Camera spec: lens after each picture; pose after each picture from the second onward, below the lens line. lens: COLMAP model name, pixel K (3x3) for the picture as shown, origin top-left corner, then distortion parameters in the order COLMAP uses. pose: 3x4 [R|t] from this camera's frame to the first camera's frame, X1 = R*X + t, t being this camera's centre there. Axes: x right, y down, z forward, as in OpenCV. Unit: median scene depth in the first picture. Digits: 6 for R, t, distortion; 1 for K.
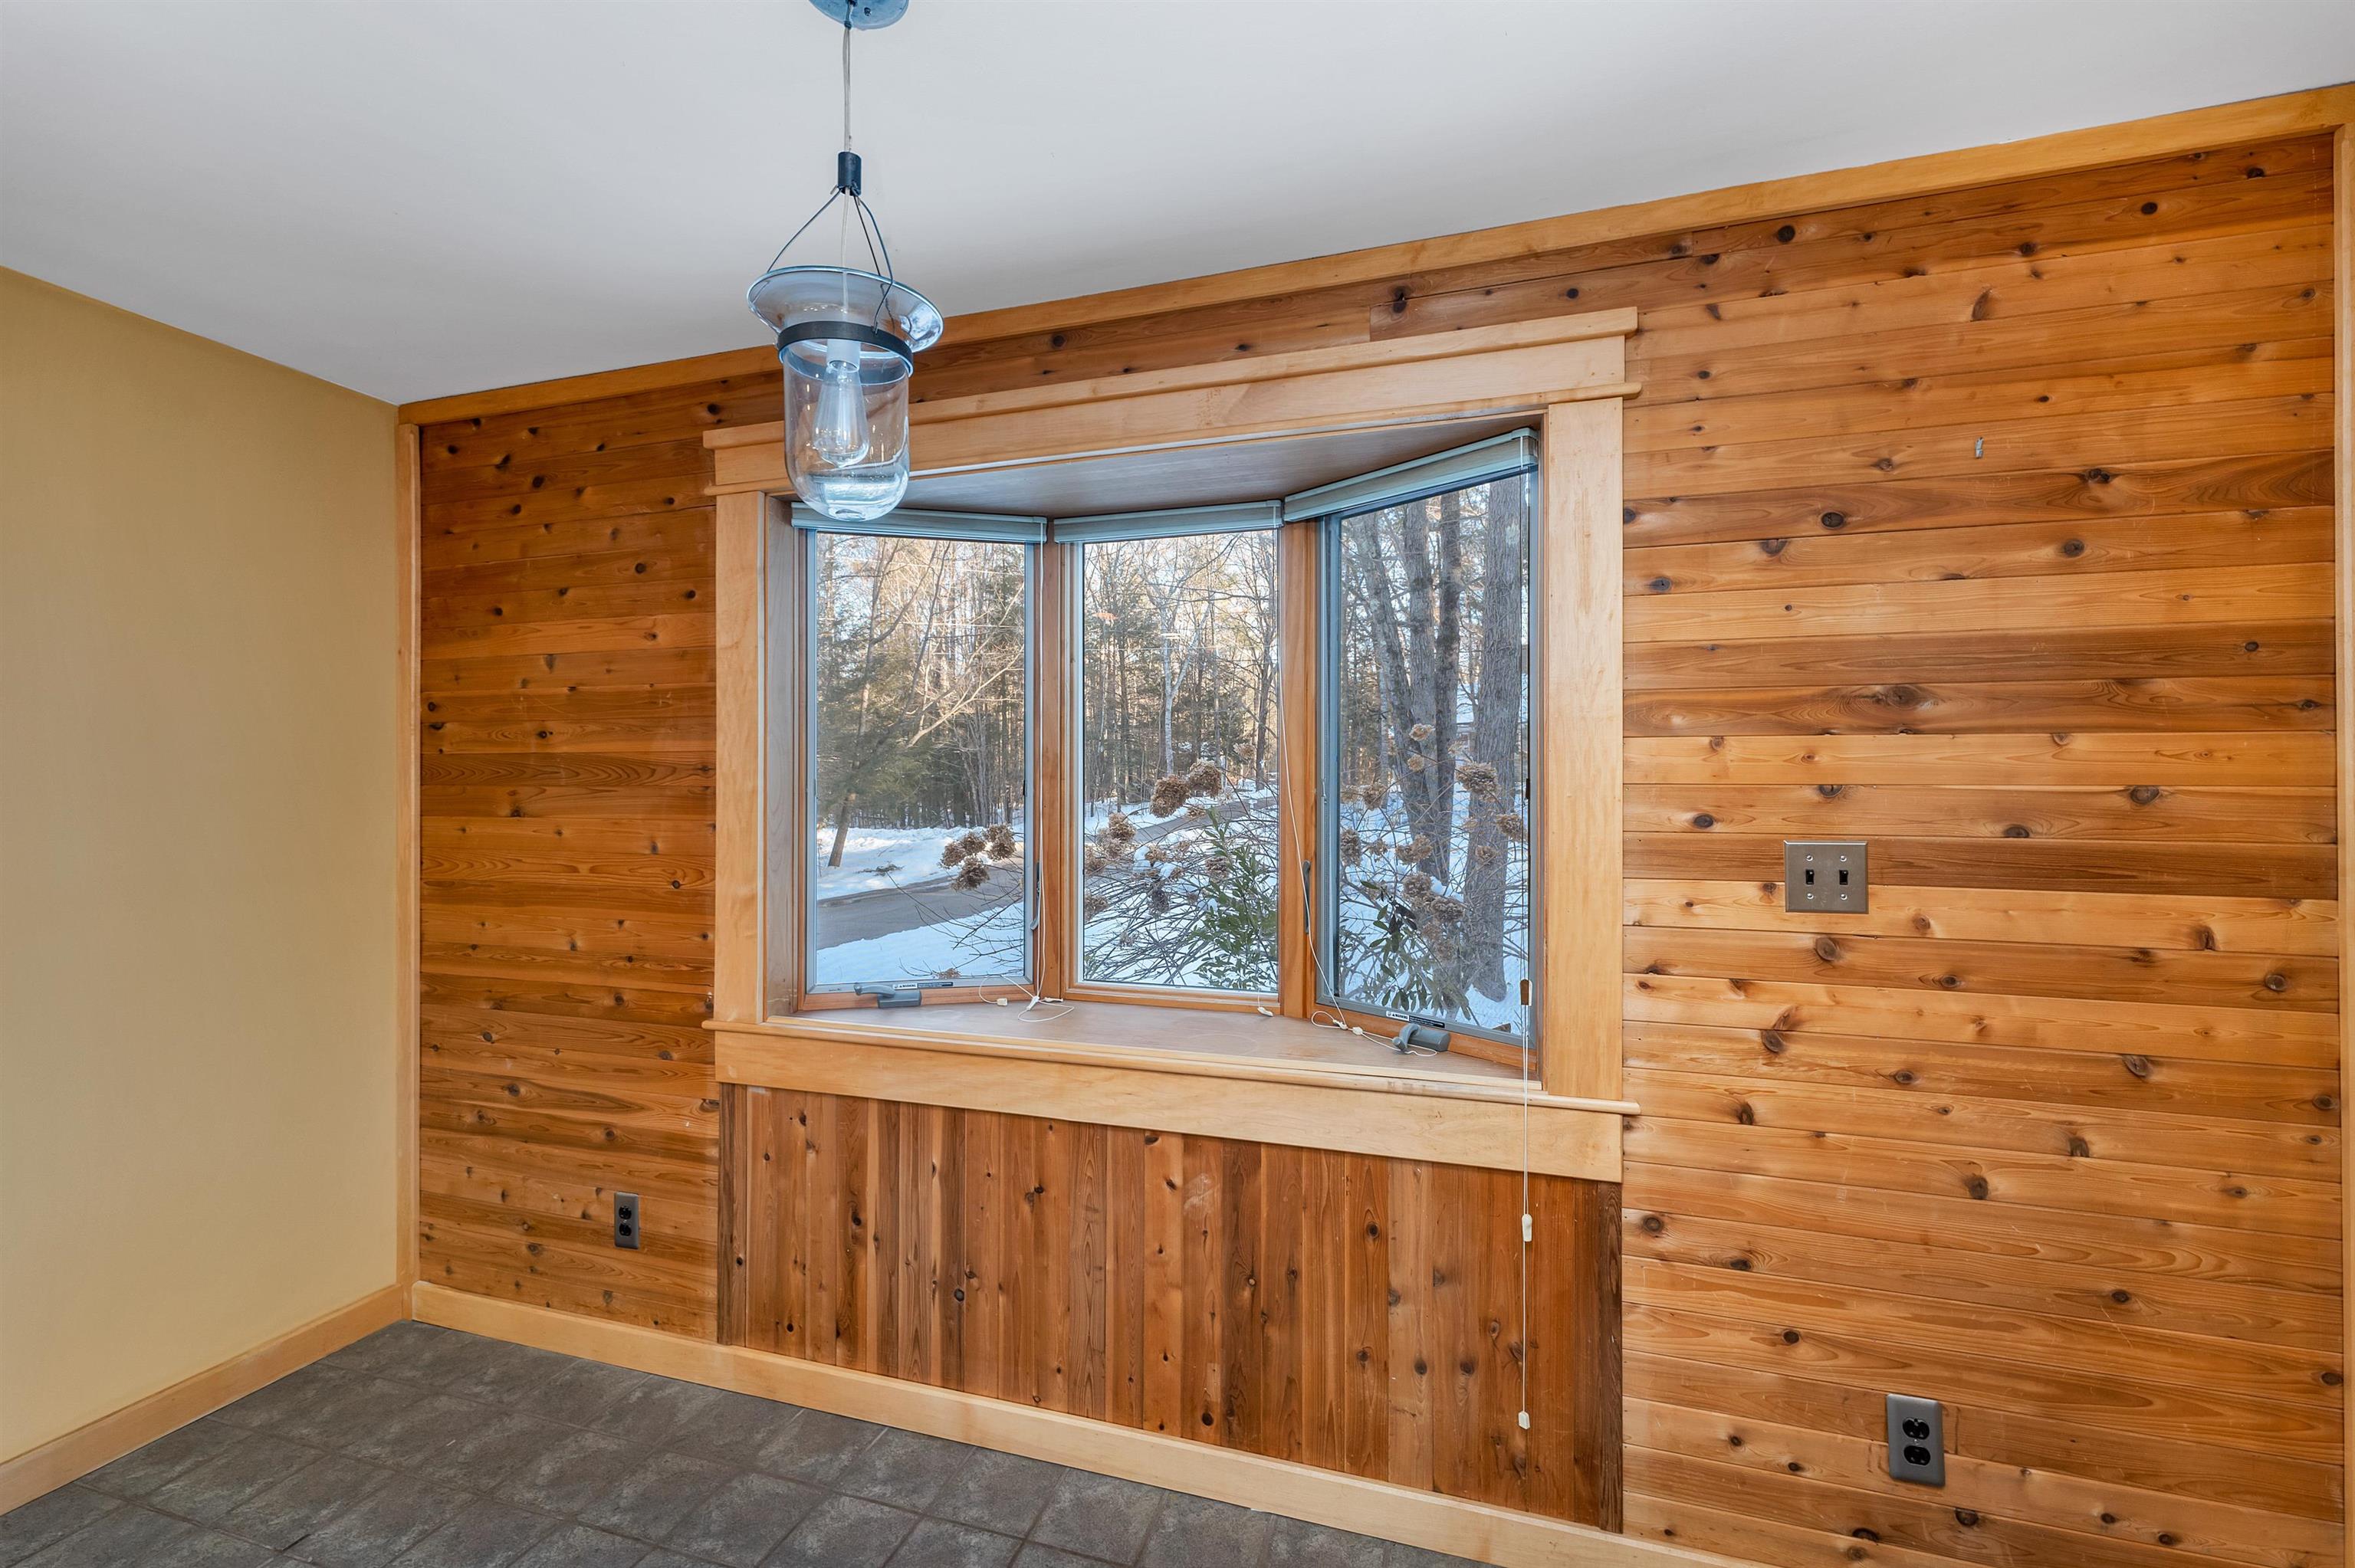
lens RADIAL K [[987.4, 0, 1188.9], [0, 987.4, 781.1], [0, 0, 1]] dist [0.026967, 0.000761]
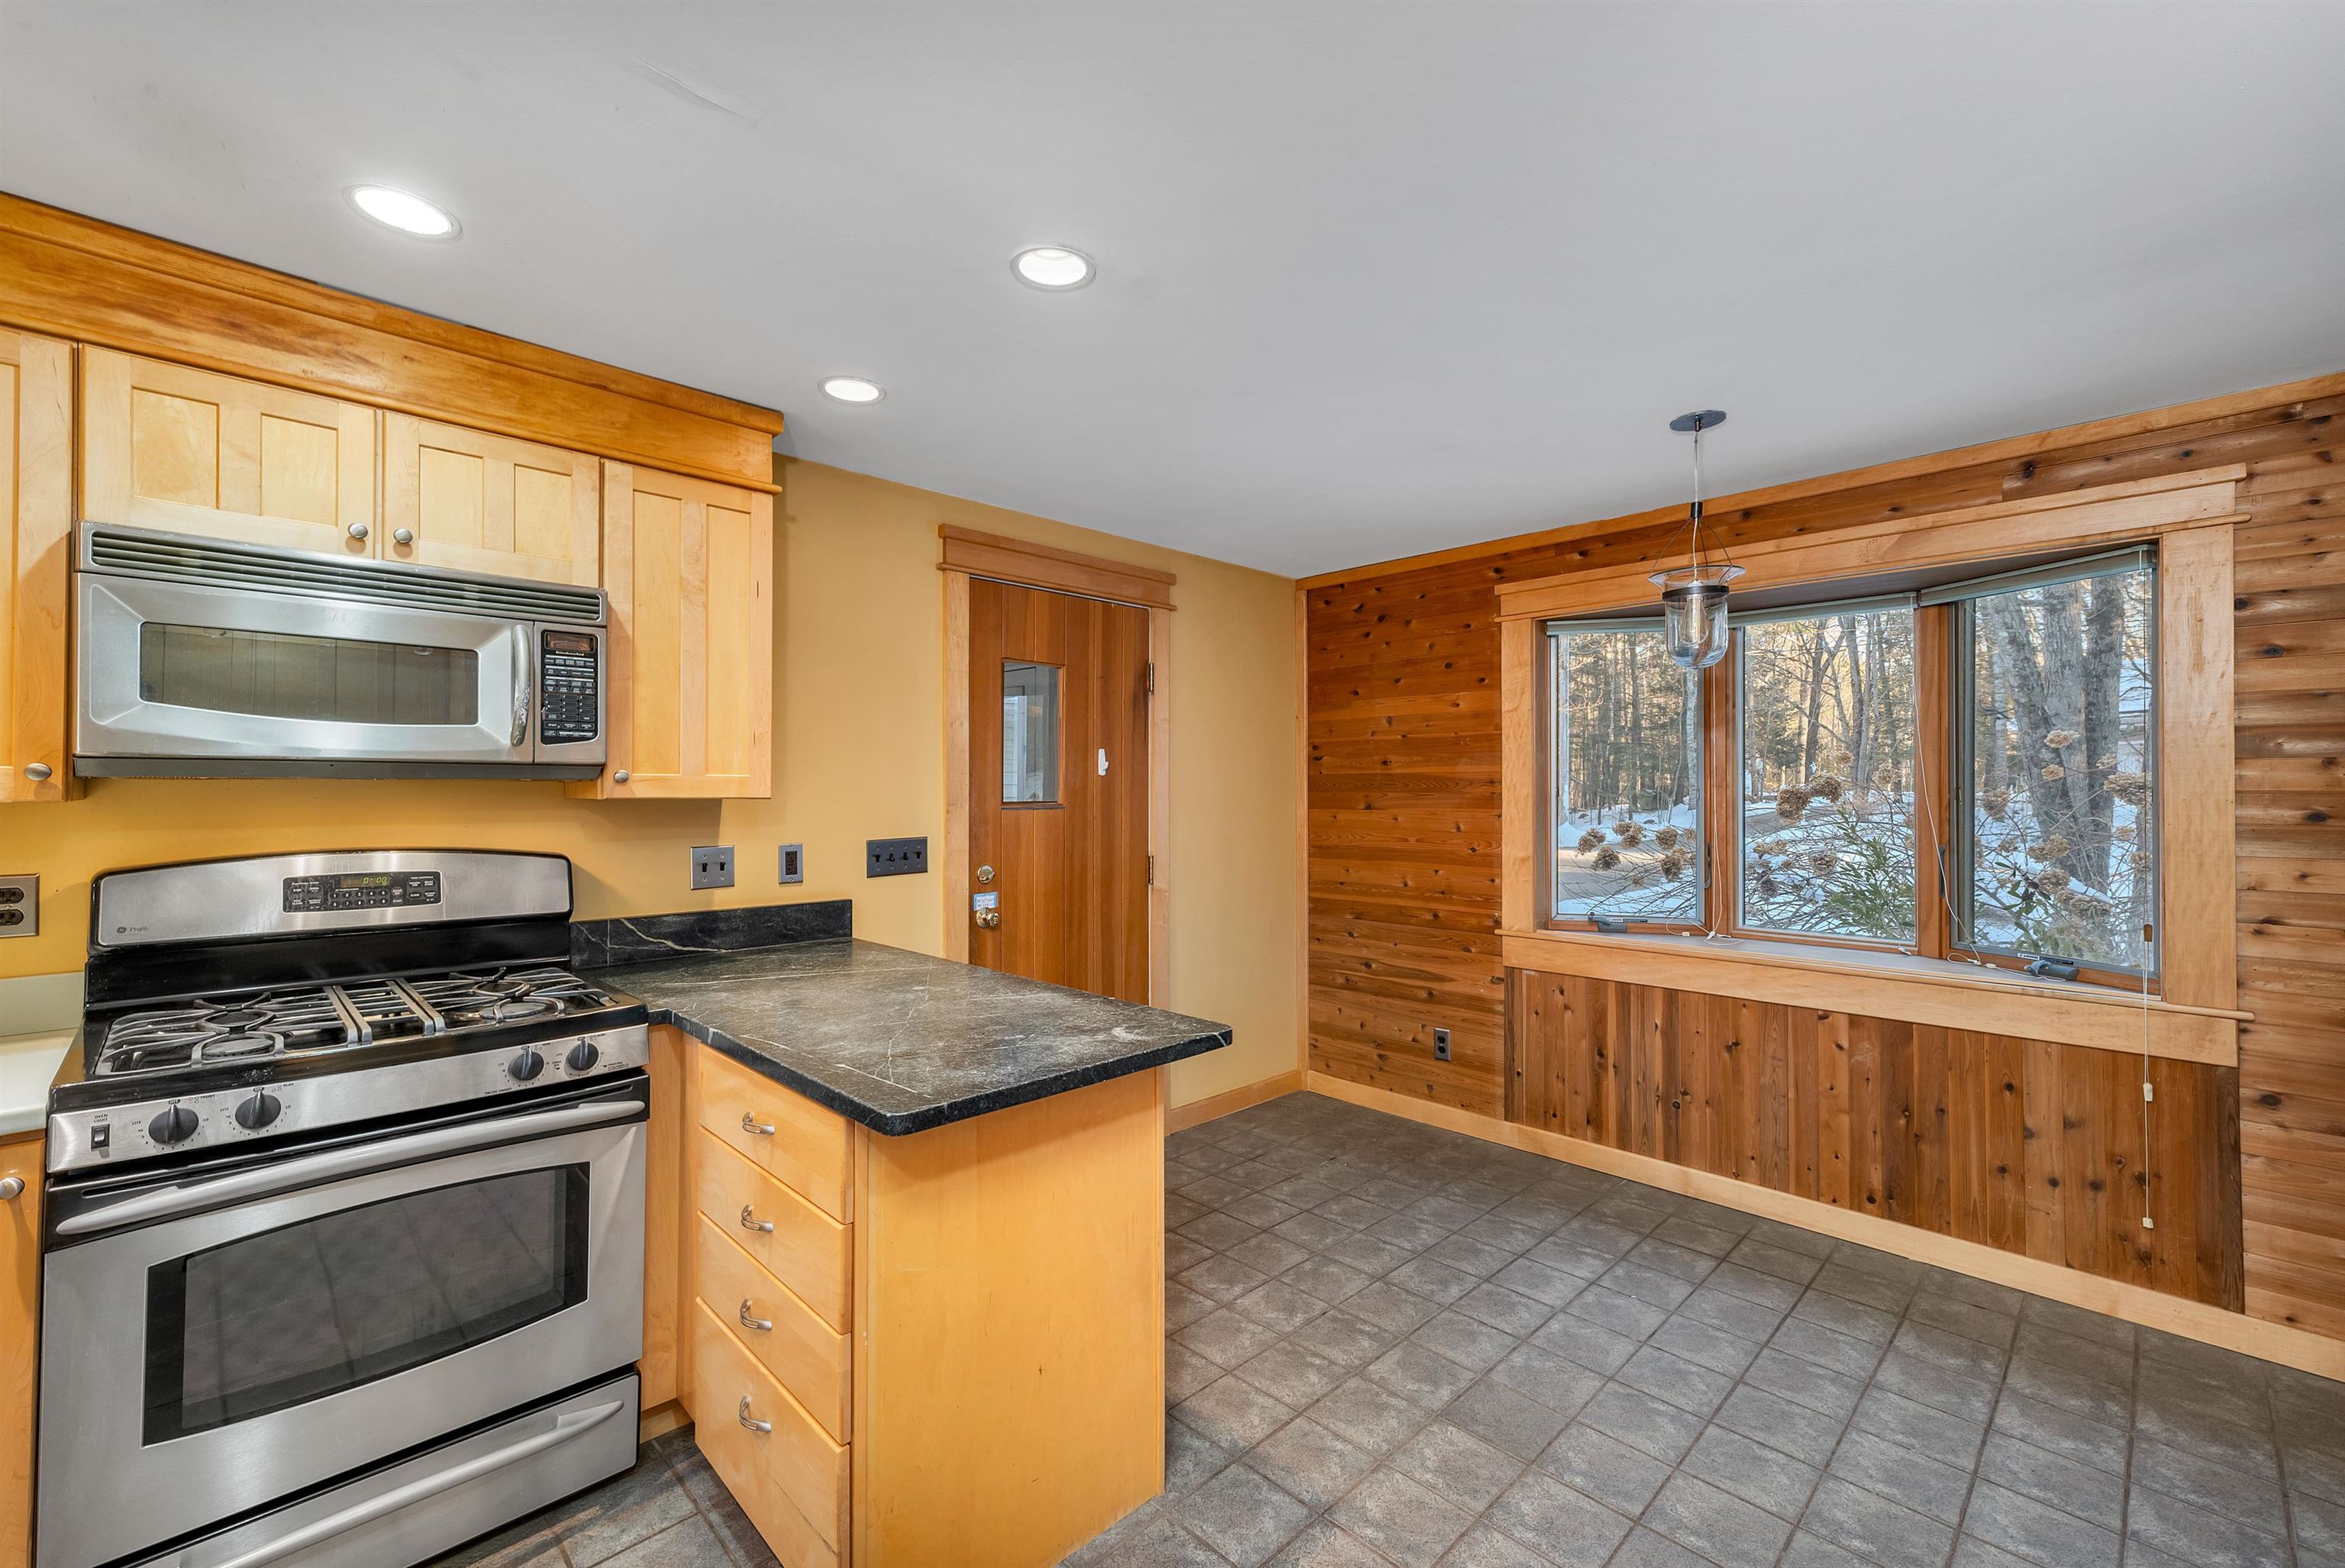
lens RADIAL K [[983.4, 0, 1183.8], [0, 983.4, 781.1], [0, 0, 1]] dist [0.026967, 0.000761]
pose [[0.882586, -0.004978, -0.470125, -0.163988], [0.001781, 0.999972, -0.007245, -0.002894], [0.470148, 0.005557, 0.882570, -0.759964]]
